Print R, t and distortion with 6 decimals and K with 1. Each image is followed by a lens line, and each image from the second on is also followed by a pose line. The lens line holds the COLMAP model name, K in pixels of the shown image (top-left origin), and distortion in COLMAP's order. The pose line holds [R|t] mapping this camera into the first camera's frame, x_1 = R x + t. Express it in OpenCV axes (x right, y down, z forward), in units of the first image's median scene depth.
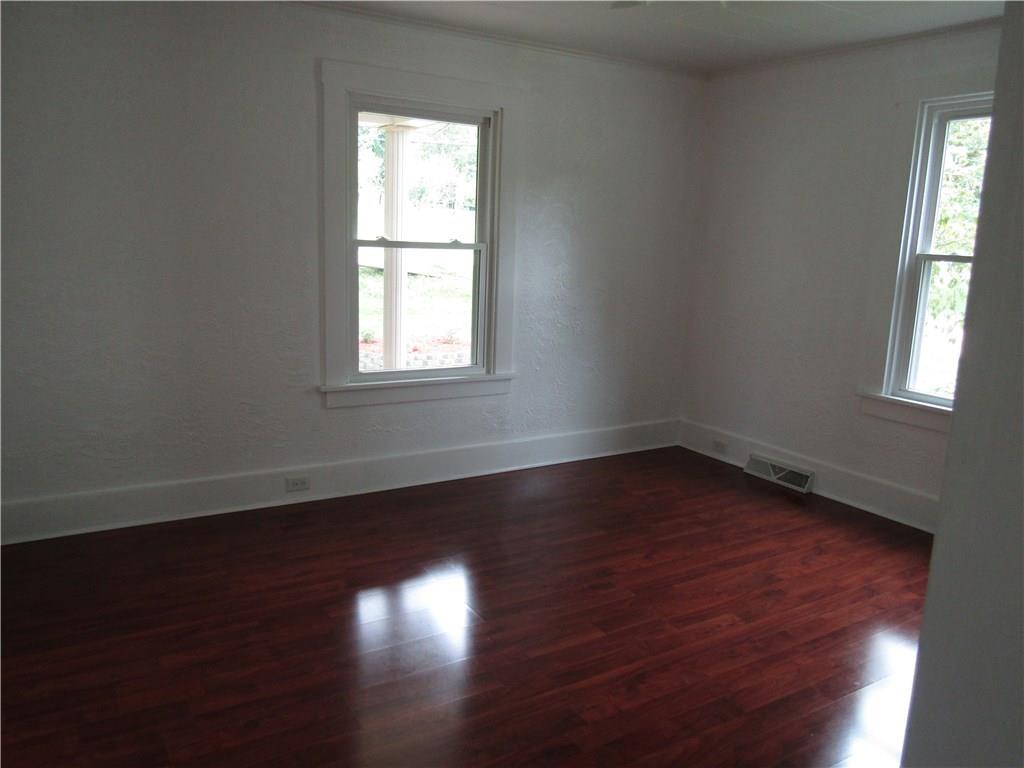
lens RADIAL K [[785.0, 0, 512.0], [0, 785.0, 384.0], [0, 0, 1]] dist [-0.017685, -0.004678]
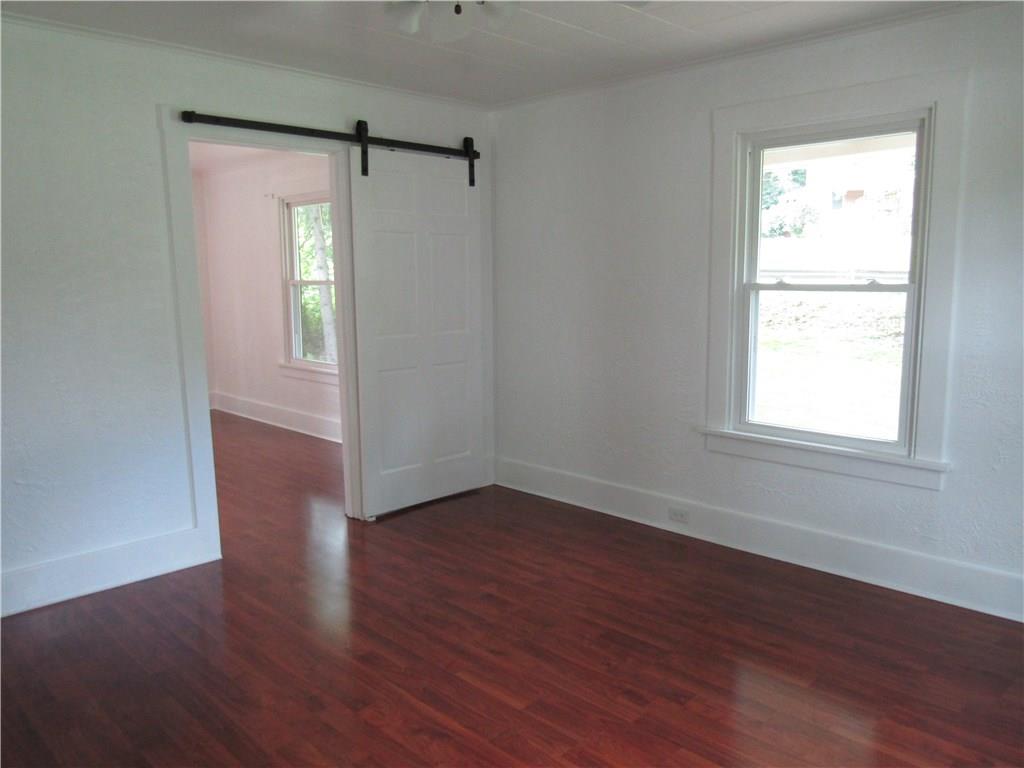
lens RADIAL K [[785.0, 0, 512.0], [0, 785.0, 384.0], [0, 0, 1]] dist [-0.017685, -0.004678]
pose [[0.219133, 0.099316, -0.970627, 0.730324], [-0.163883, 0.984419, 0.063728, -0.081420], [0.961833, 0.145104, 0.231995, 0.552639]]
